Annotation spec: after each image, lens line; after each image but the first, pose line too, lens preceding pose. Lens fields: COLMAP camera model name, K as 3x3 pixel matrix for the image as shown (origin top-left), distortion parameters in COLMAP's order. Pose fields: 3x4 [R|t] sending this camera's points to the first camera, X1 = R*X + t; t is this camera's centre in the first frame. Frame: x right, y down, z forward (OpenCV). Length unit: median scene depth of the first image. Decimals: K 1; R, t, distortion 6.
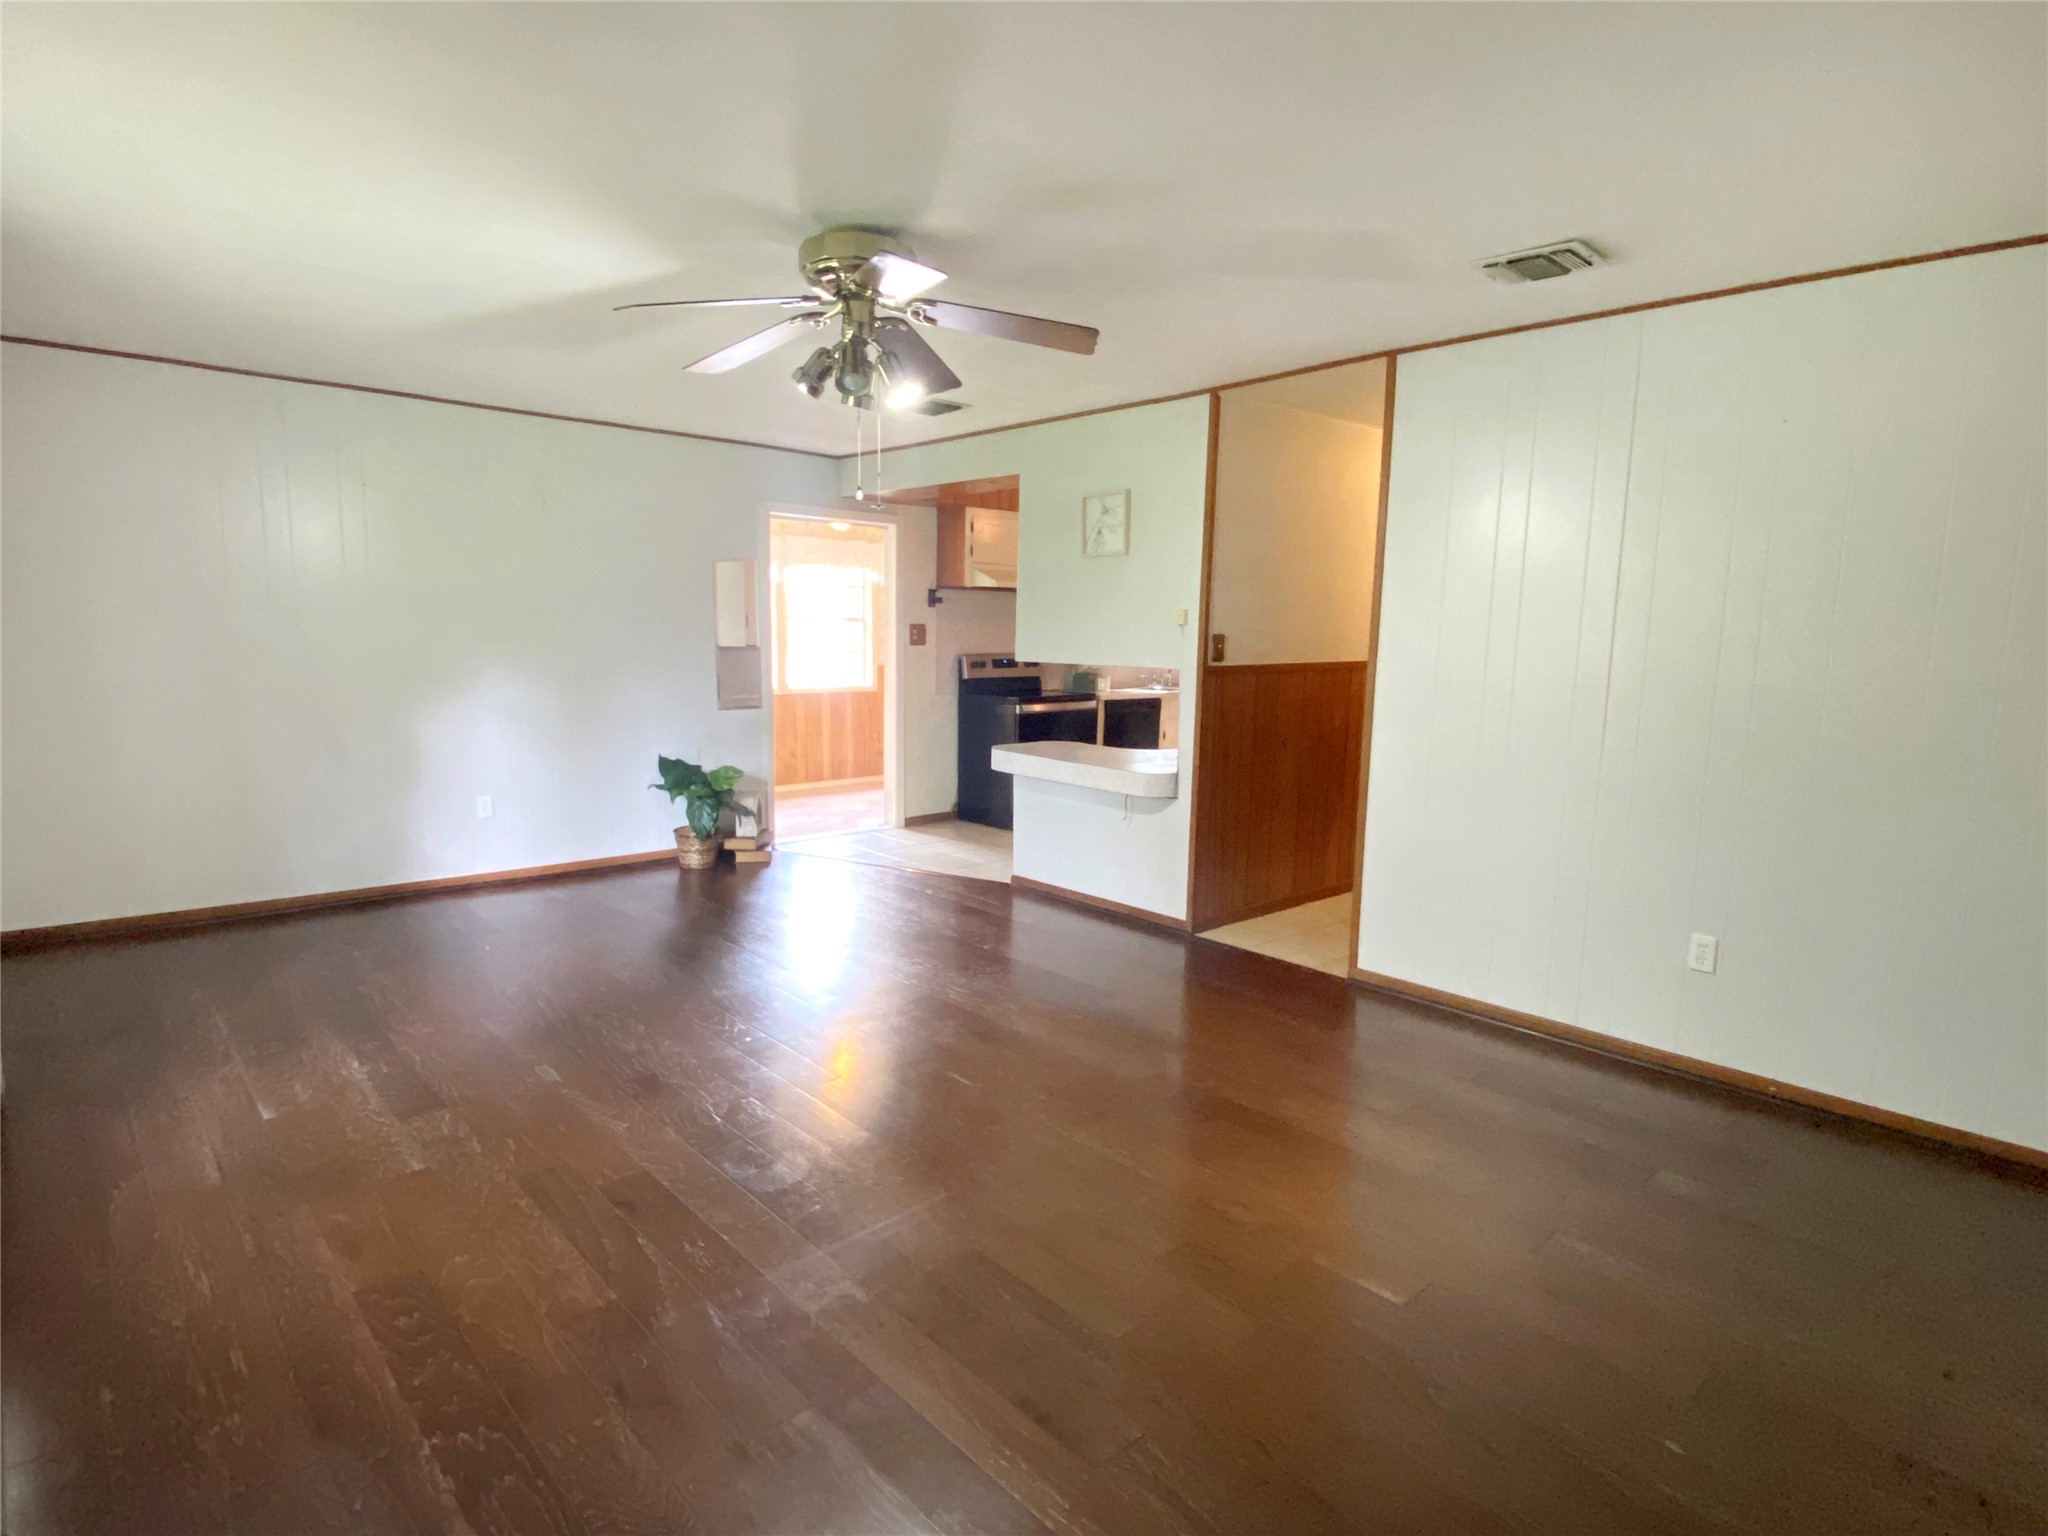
lens RADIAL K [[1103.4, 0, 1022.2], [0, 1103.4, 765.5], [0, 0, 1]] dist [-0.001509, -0.001542]
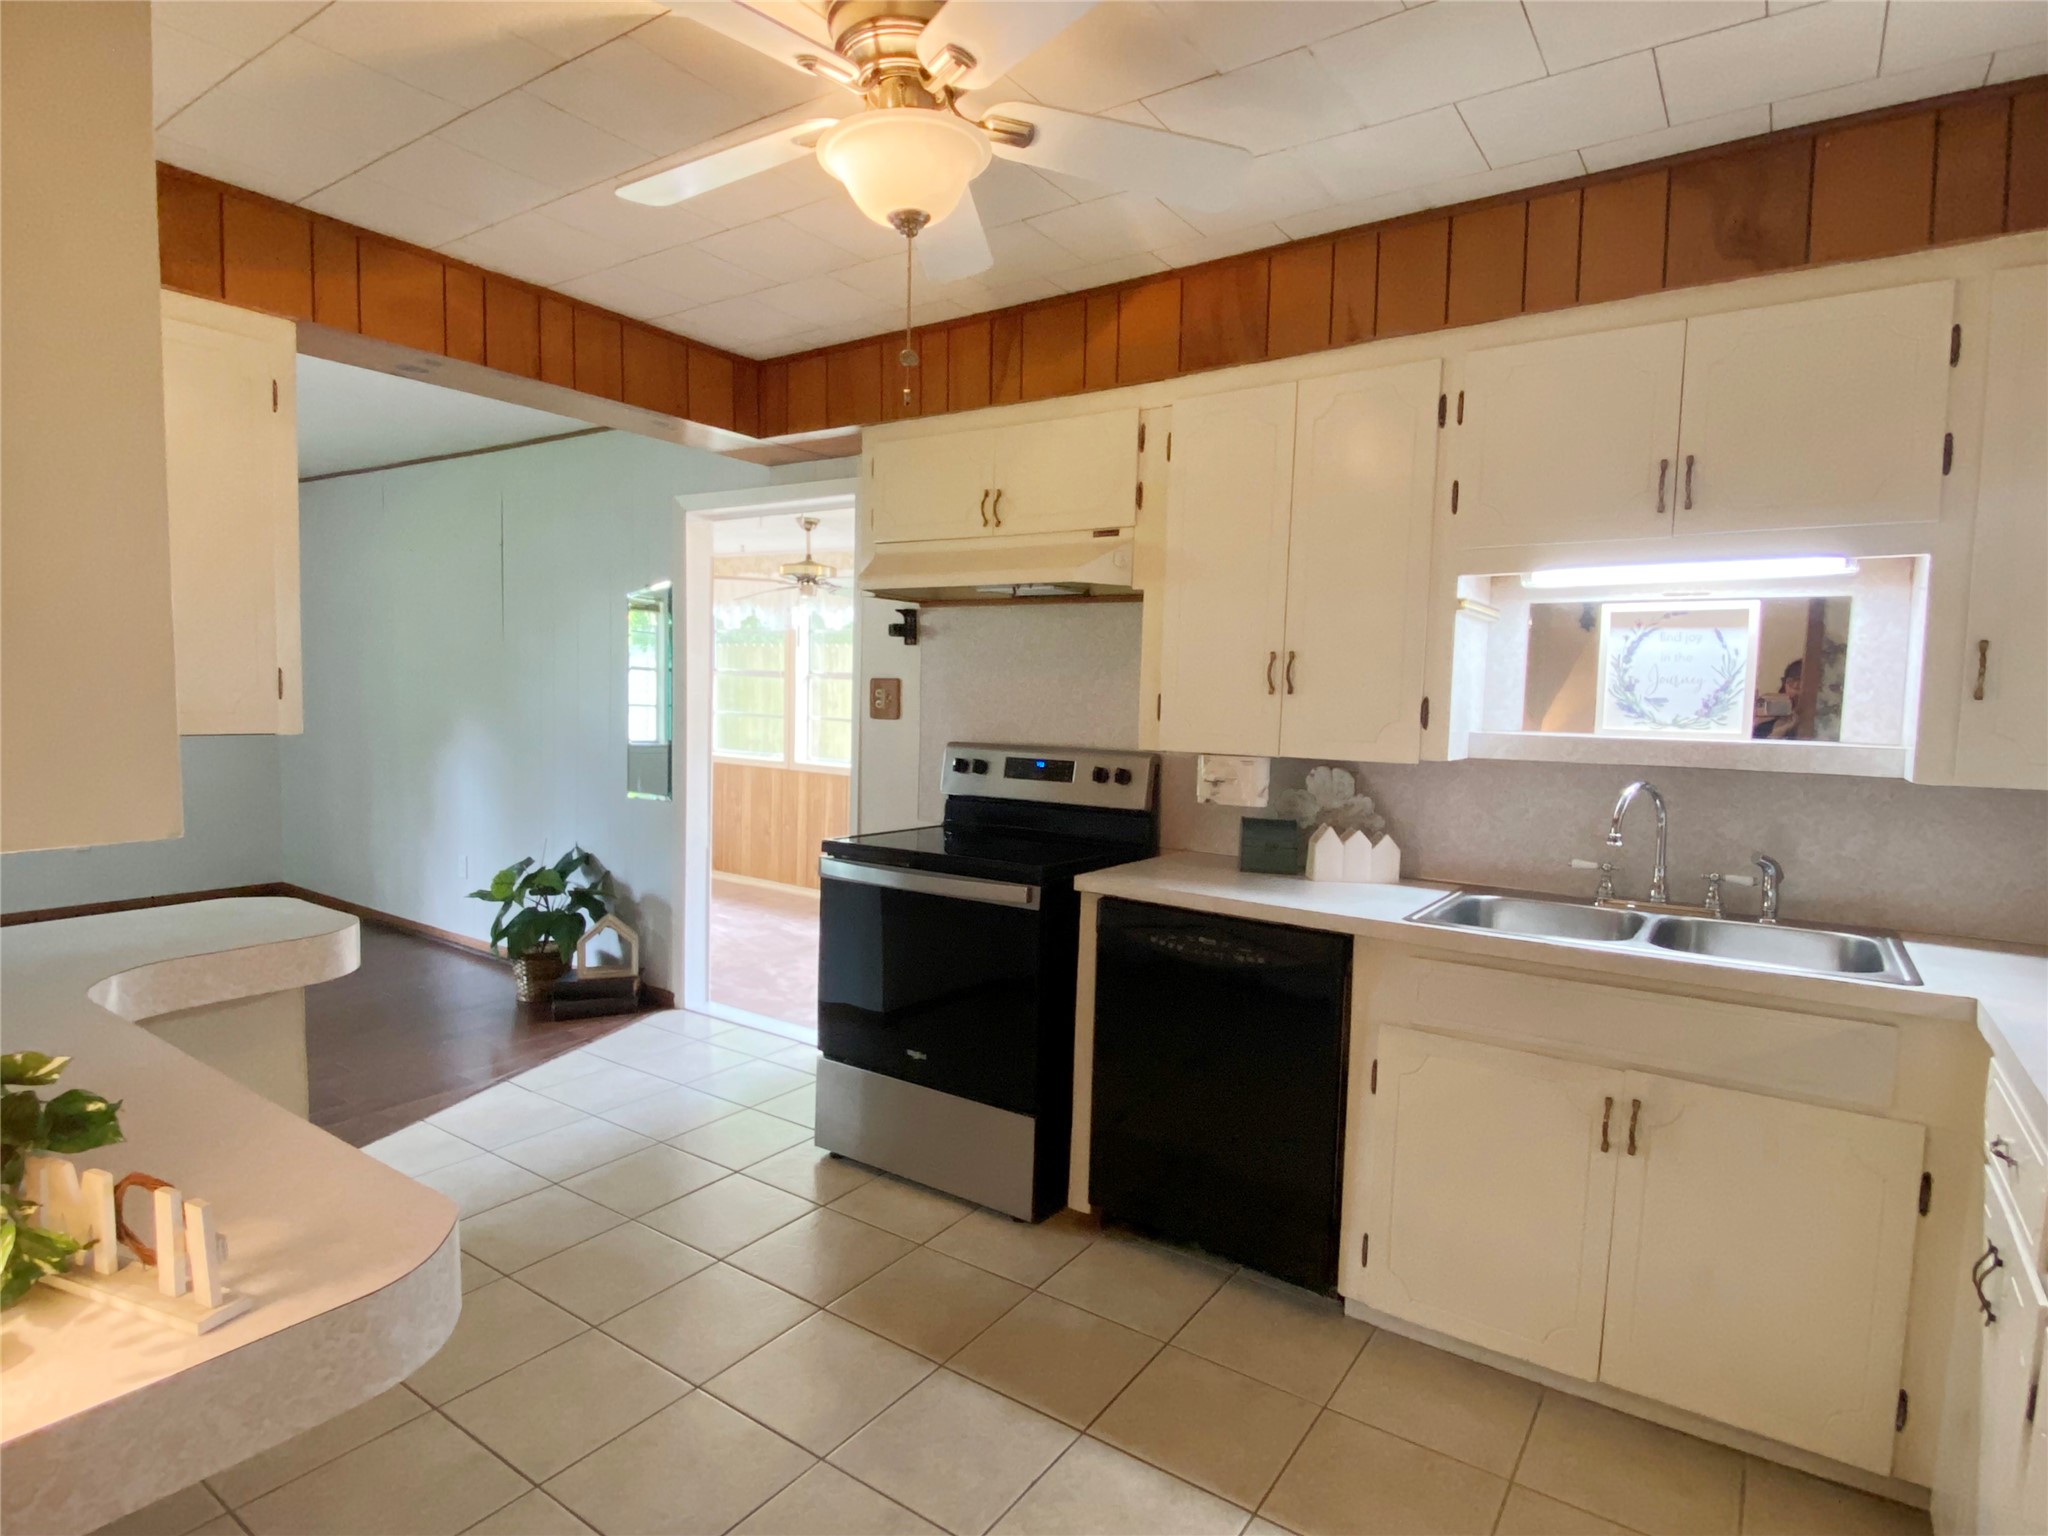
lens RADIAL K [[1103.4, 0, 1024.2], [0, 1103.4, 777.0], [0, 0, 1]] dist [-0.001509, -0.001542]
pose [[0.243913, 0.059705, -0.967958, 0.423699], [-0.148982, 0.988562, 0.023434, -0.103235], [0.958285, 0.138492, 0.250018, 0.931103]]
